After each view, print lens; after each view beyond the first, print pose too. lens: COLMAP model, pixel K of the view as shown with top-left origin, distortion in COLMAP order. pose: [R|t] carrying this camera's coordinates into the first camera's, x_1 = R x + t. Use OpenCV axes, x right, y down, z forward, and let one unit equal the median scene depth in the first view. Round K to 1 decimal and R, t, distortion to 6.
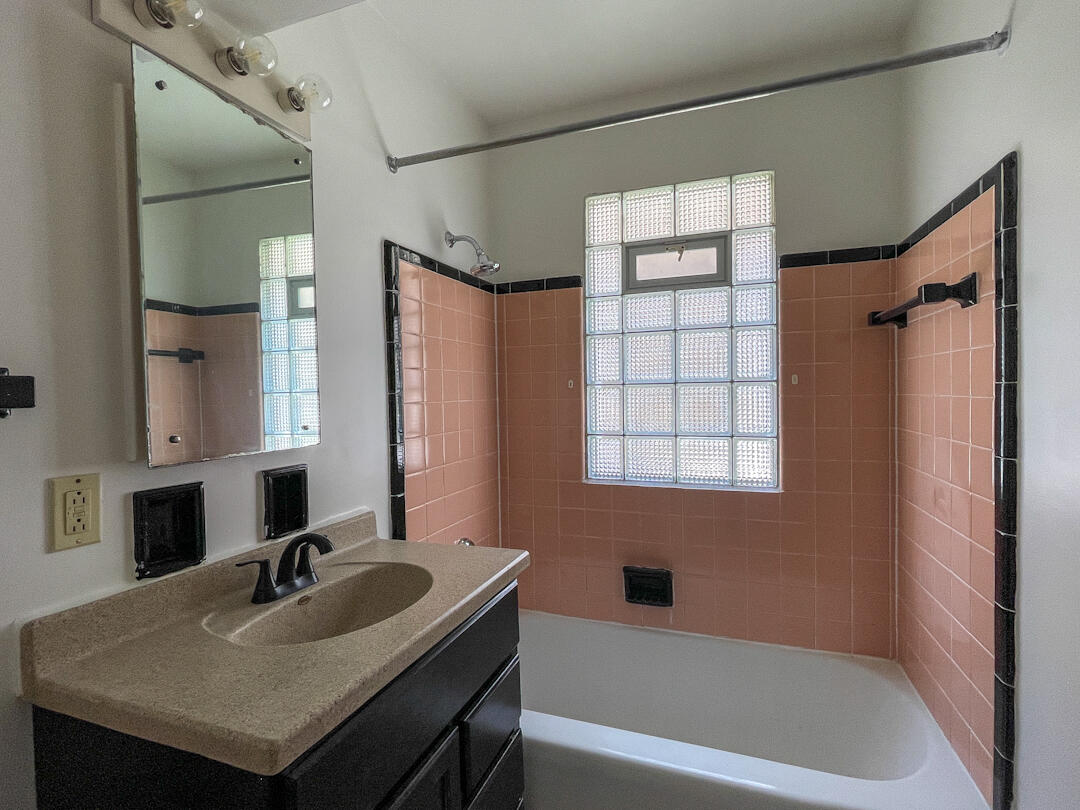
lens RADIAL K [[509.4, 0, 540.0], [0, 509.4, 405.0], [0, 0, 1]] dist [0.001925, 0.000029]
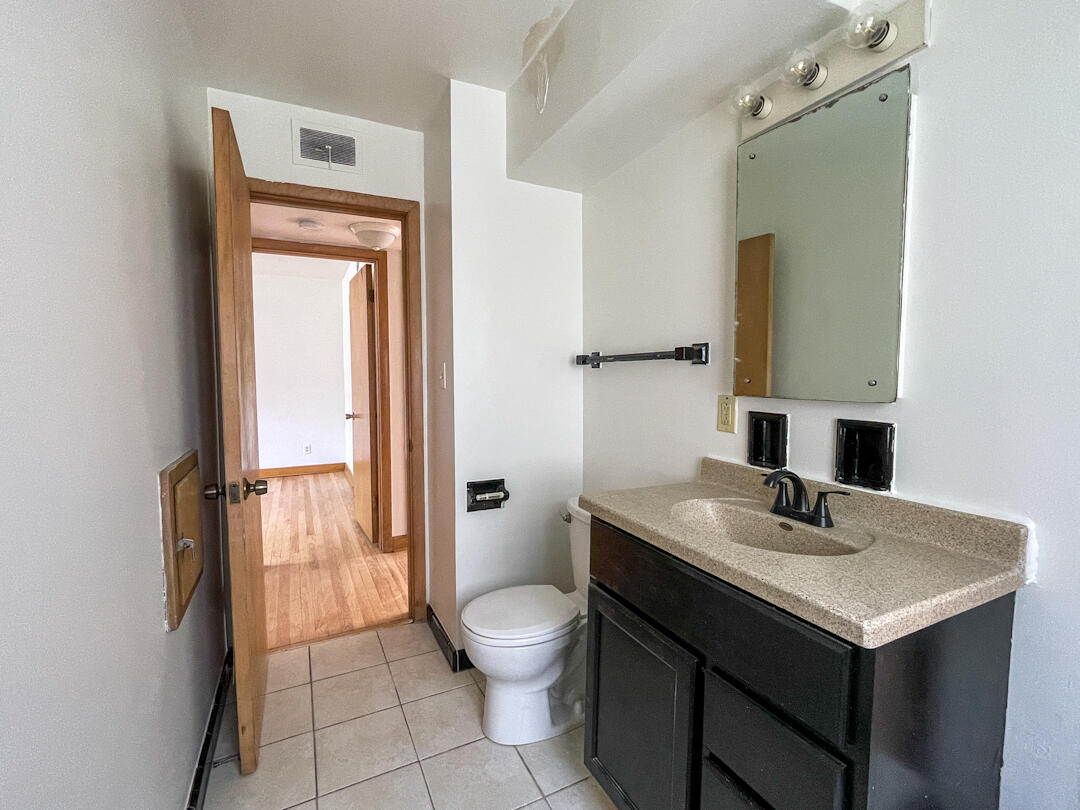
lens RADIAL K [[447.1, 0, 540.0], [0, 447.1, 405.0], [0, 0, 1]] dist [-0.000643, -0.000024]
pose [[-0.658040, 0.063575, -0.750294, 0.368302], [-0.011237, 0.995489, 0.094207, 0.009122], [0.752899, 0.070424, -0.654357, 0.686839]]
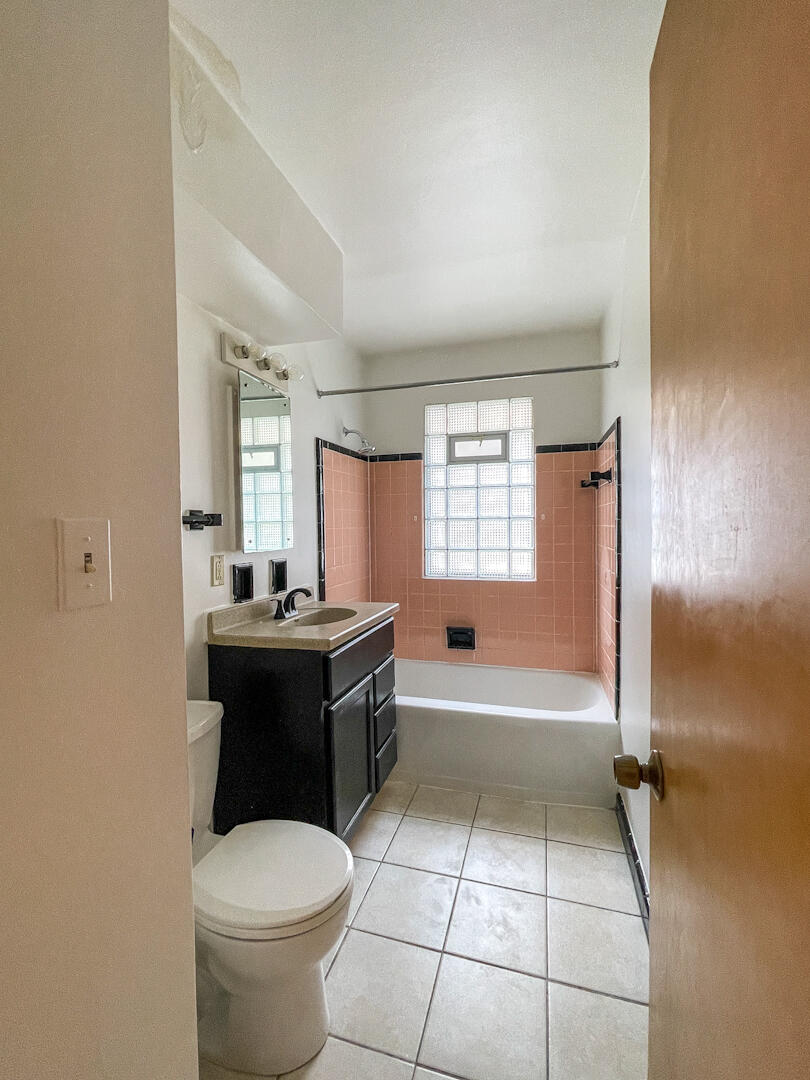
lens RADIAL K [[447.1, 0, 405.0], [0, 447.1, 540.0], [0, 0, 1]] dist [-0.000643, -0.000024]
pose [[0.997727, 0.004364, 0.067247, -0.077943], [-0.004796, 0.999969, 0.006268, 0.021578], [-0.067218, -0.006576, 0.997717, -0.488328]]
